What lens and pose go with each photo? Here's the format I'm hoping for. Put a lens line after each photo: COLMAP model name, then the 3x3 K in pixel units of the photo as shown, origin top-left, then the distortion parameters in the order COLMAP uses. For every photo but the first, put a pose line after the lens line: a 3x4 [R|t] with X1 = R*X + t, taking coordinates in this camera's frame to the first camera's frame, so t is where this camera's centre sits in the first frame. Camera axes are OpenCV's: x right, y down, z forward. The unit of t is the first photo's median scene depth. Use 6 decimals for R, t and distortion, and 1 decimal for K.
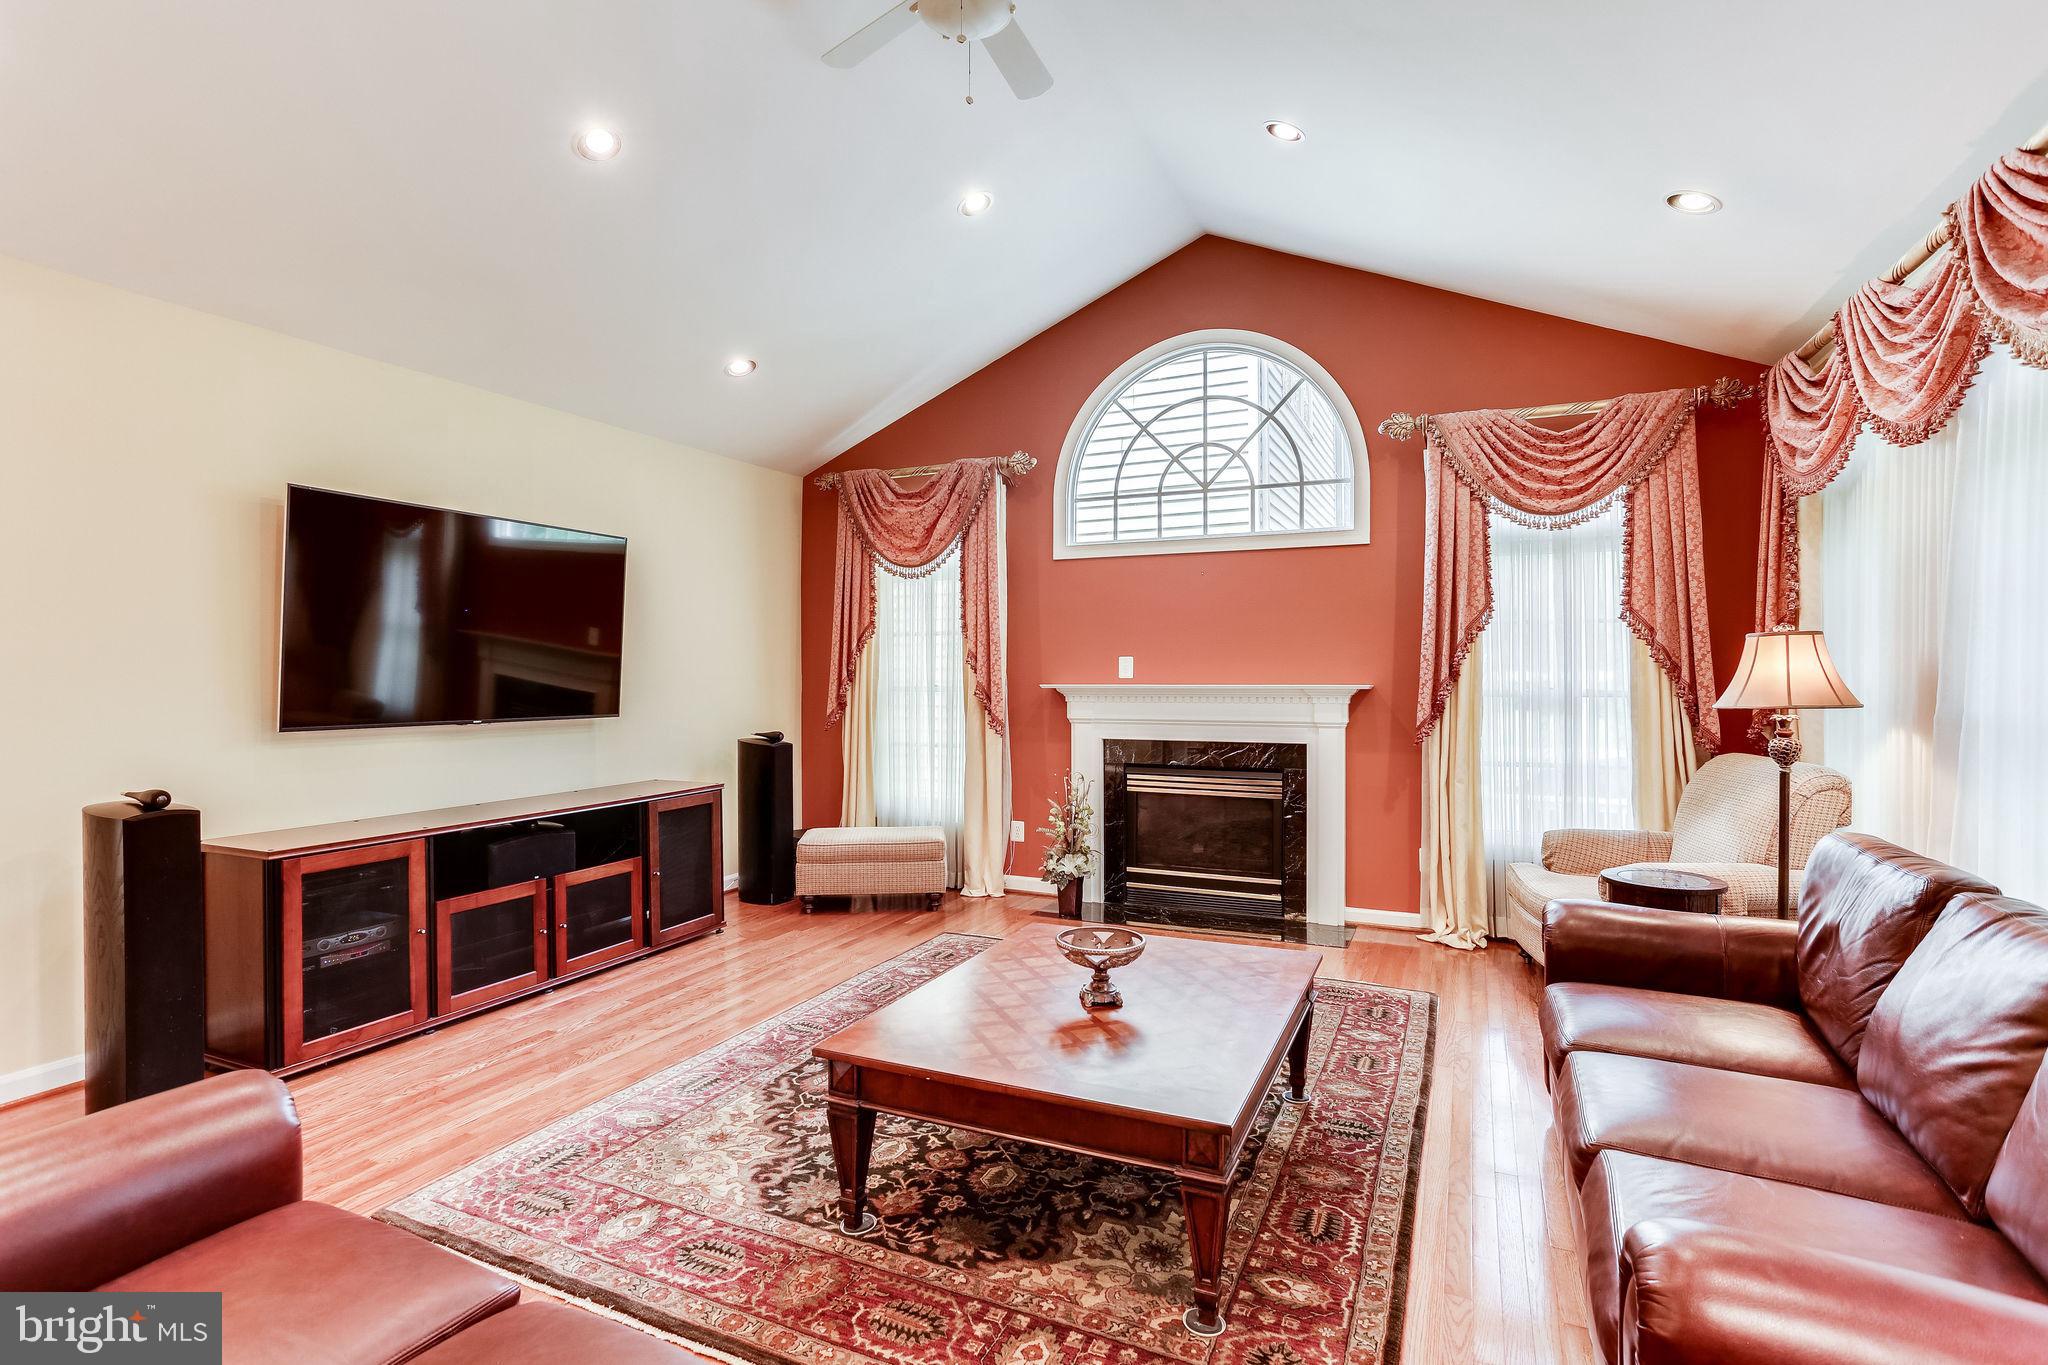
lens RADIAL K [[985.0, 0, 1024.0], [0, 985.0, 682.5], [0, 0, 1]] dist [-0.044242, 0.027259]
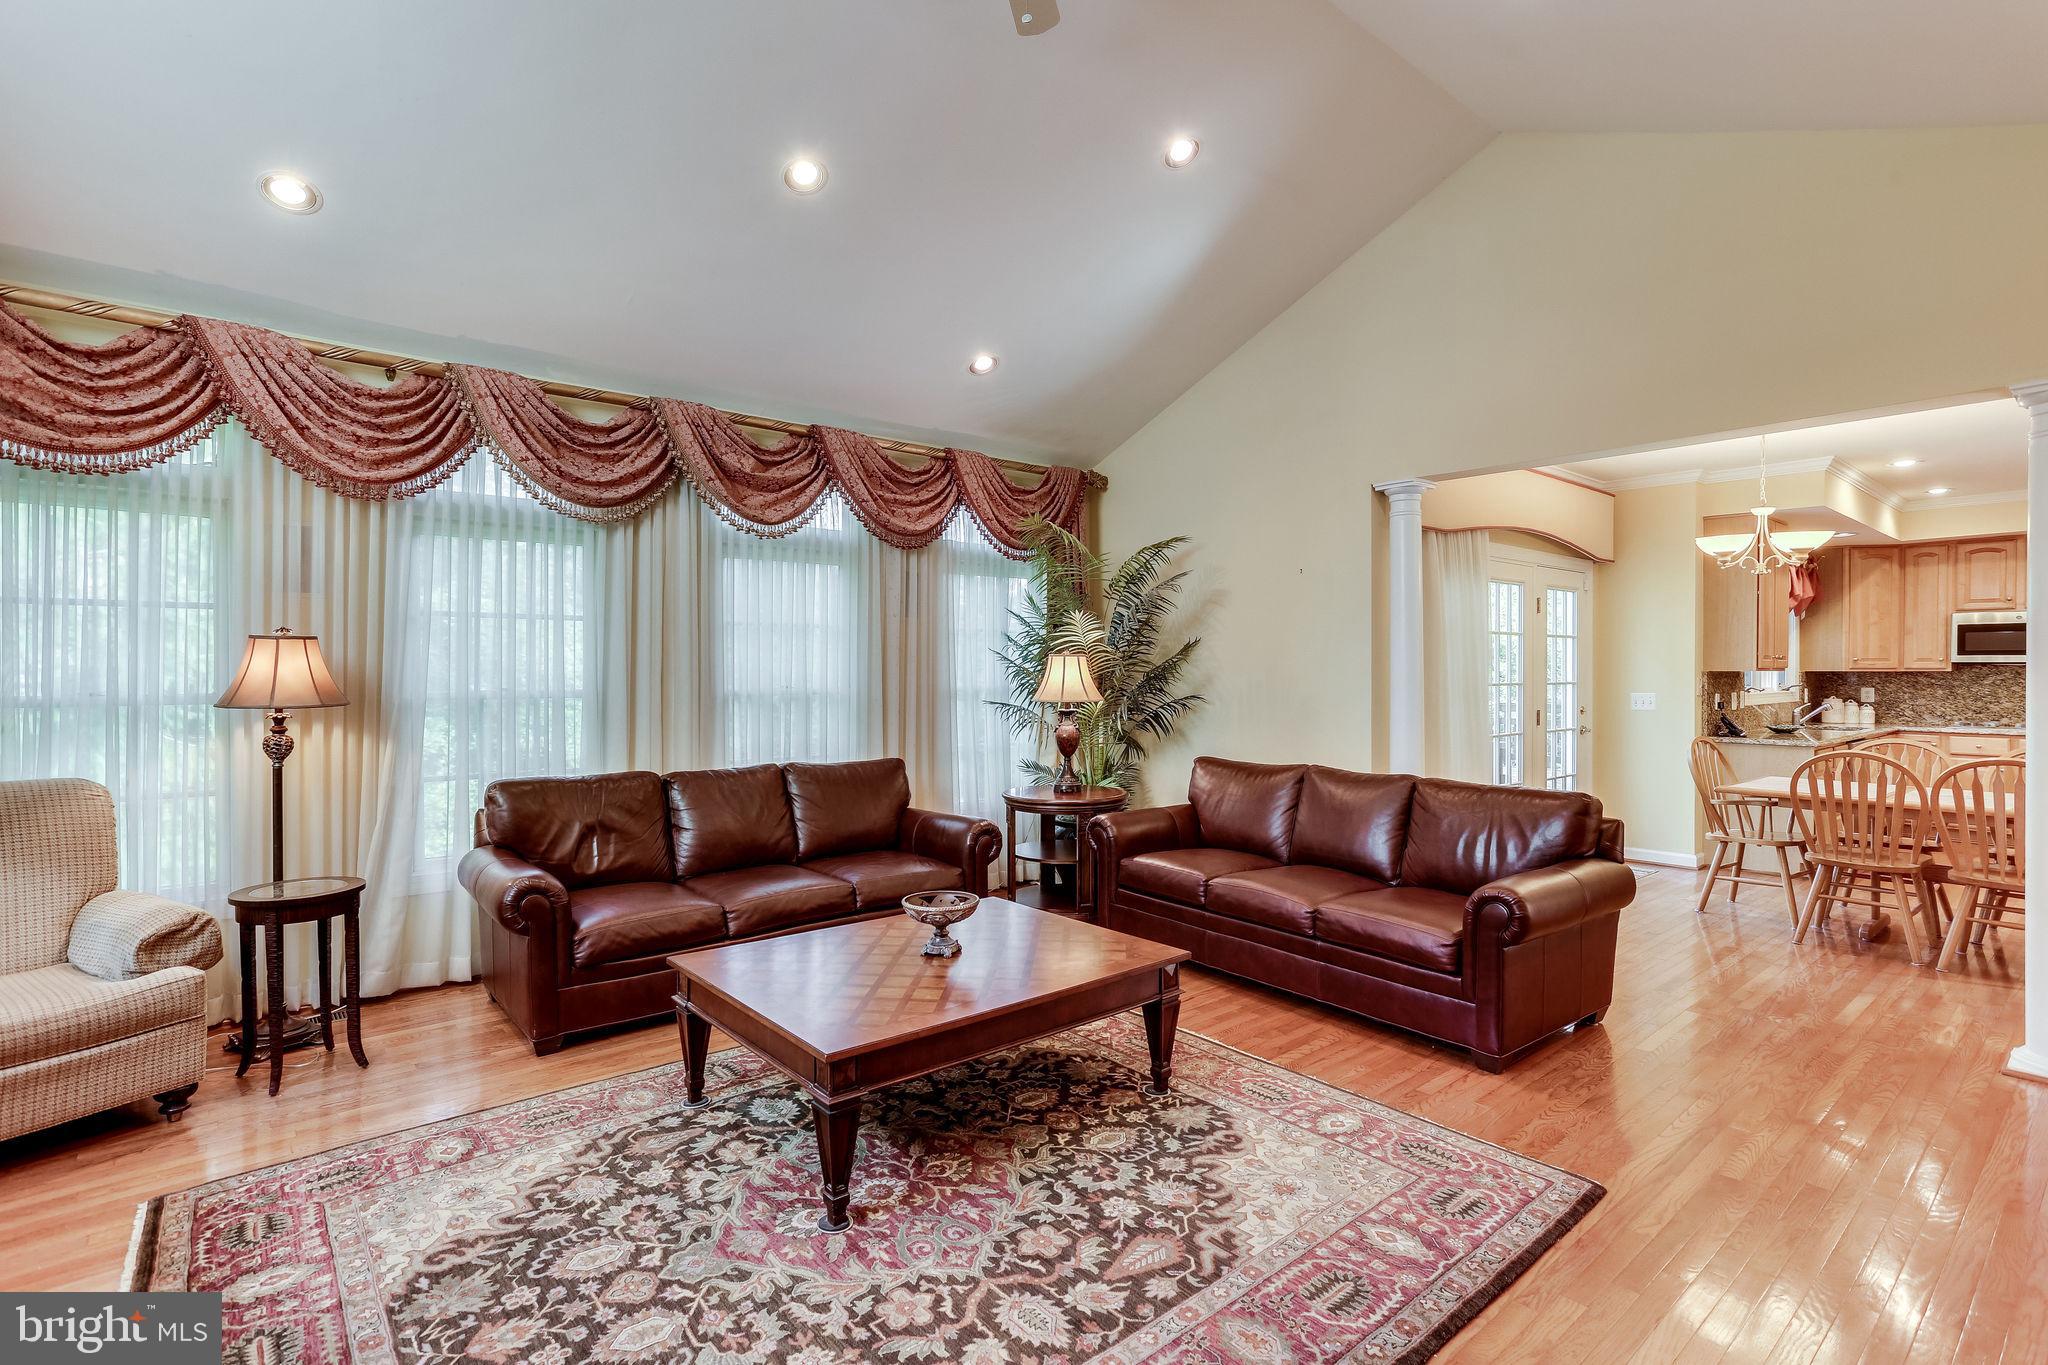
lens RADIAL K [[981.1, 0, 1018.2], [0, 981.1, 680.0], [0, 0, 1]] dist [-0.049345, 0.031138]
pose [[-0.902554, 0.001217, 0.430575, -0.280032], [0.008389, 0.999856, 0.014757, -0.008244], [-0.430495, 0.016931, -0.902434, 1.113505]]
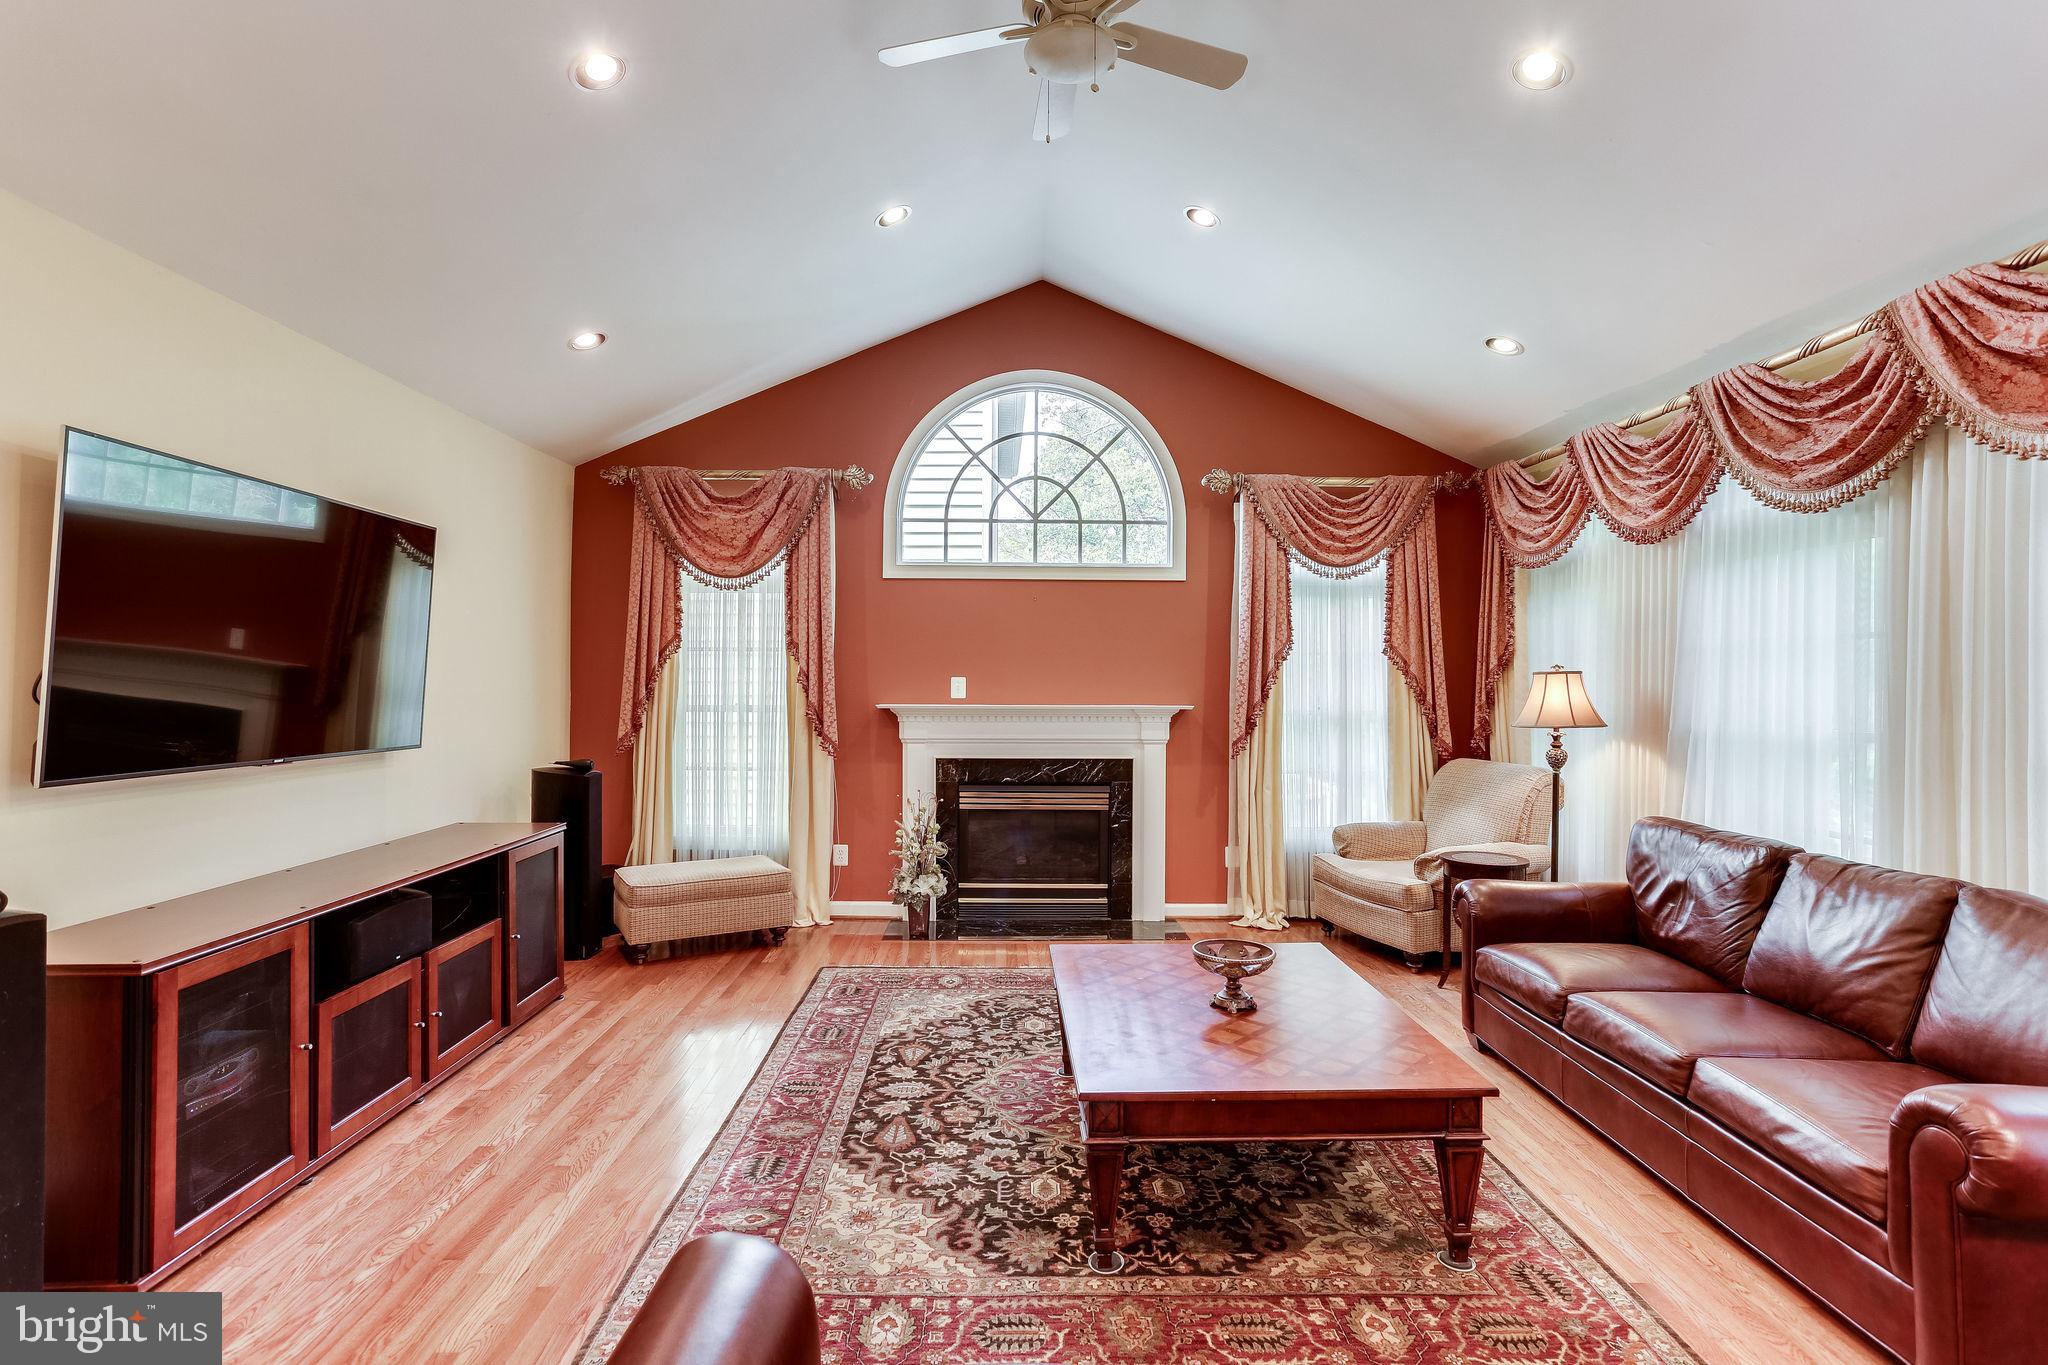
lens RADIAL K [[981.1, 0, 1018.2], [0, 981.1, 680.0], [0, 0, 1]] dist [-0.049345, 0.031138]
pose [[0.901866, 0.007613, 0.431950, -0.339589], [-0.003670, 0.999944, -0.009960, -0.016157], [-0.432001, 0.007397, 0.901843, 0.067524]]
